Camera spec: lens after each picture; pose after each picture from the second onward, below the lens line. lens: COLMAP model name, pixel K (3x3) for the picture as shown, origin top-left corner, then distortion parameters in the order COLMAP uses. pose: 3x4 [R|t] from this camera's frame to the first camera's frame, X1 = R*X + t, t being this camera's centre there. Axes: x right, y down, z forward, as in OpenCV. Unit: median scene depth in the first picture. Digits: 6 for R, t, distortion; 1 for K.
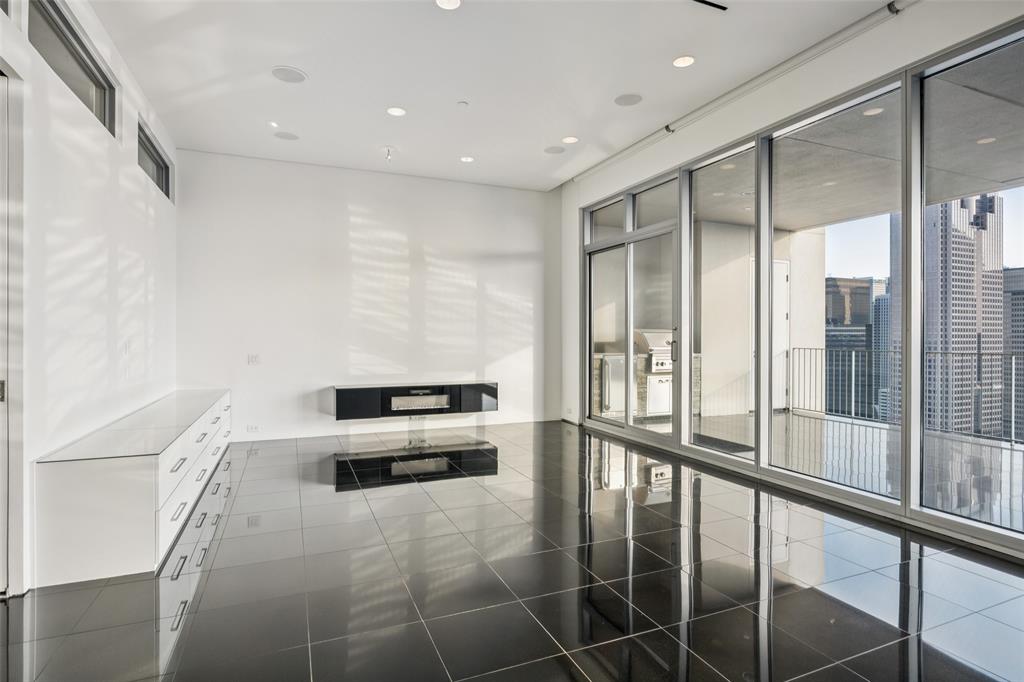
lens RADIAL K [[531.8, 0, 512.0], [0, 531.8, 341.0], [0, 0, 1]] dist [0.000588, 0.000101]
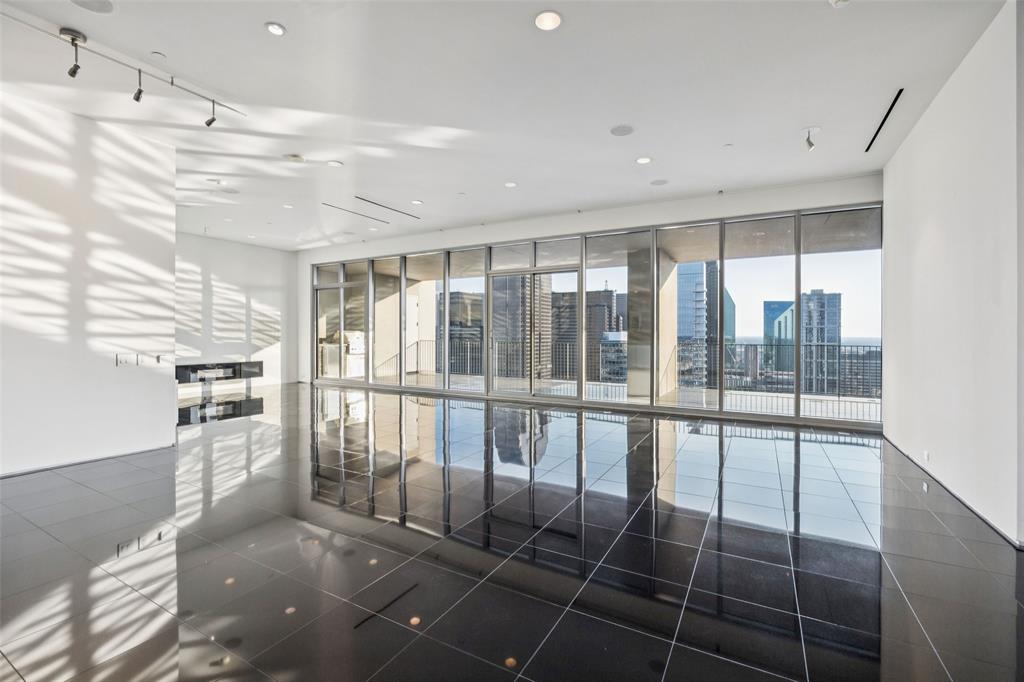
lens RADIAL K [[453.4, 0, 513.6], [0, 453.4, 332.9], [0, 0, 1]] dist [0.001554, 0.000122]
pose [[0.791065, 0.003509, 0.611722, -0.272721], [0.003911, 0.999934, -0.010793, 0.005056], [-0.611719, 0.010930, 0.790999, -0.654020]]
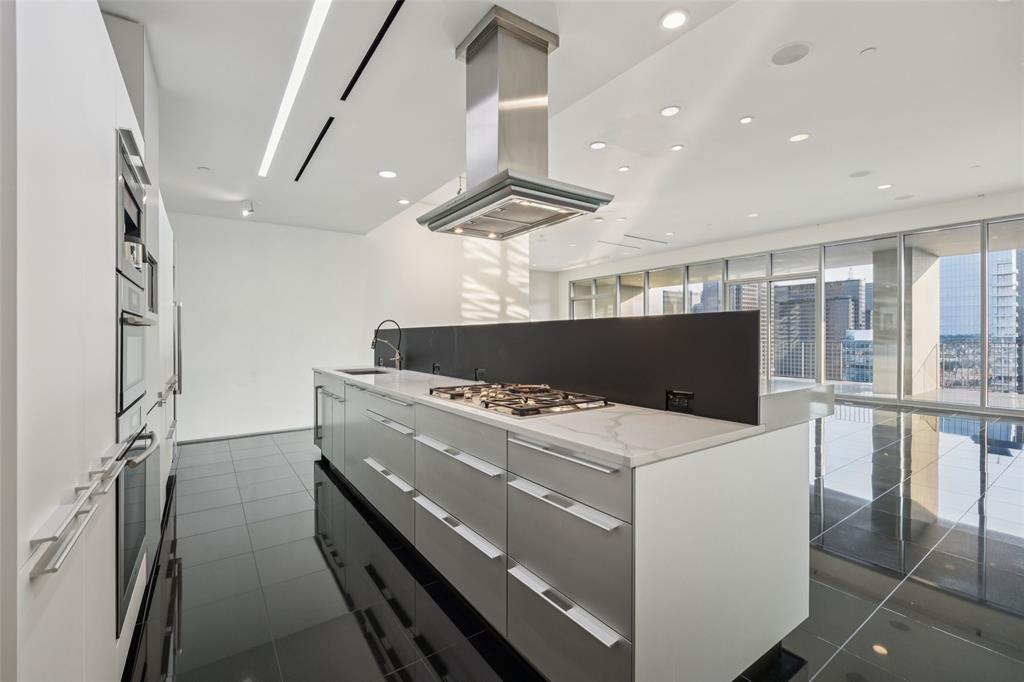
lens RADIAL K [[449.3, 0, 513.4], [0, 449.3, 337.4], [0, 0, 1]] dist [-0.001341, -0.000091]
pose [[0.976867, -0.006678, 0.213743, -0.539130], [0.007700, 0.999963, -0.003951, 0.005603], [-0.213709, 0.005506, 0.976882, -0.892625]]
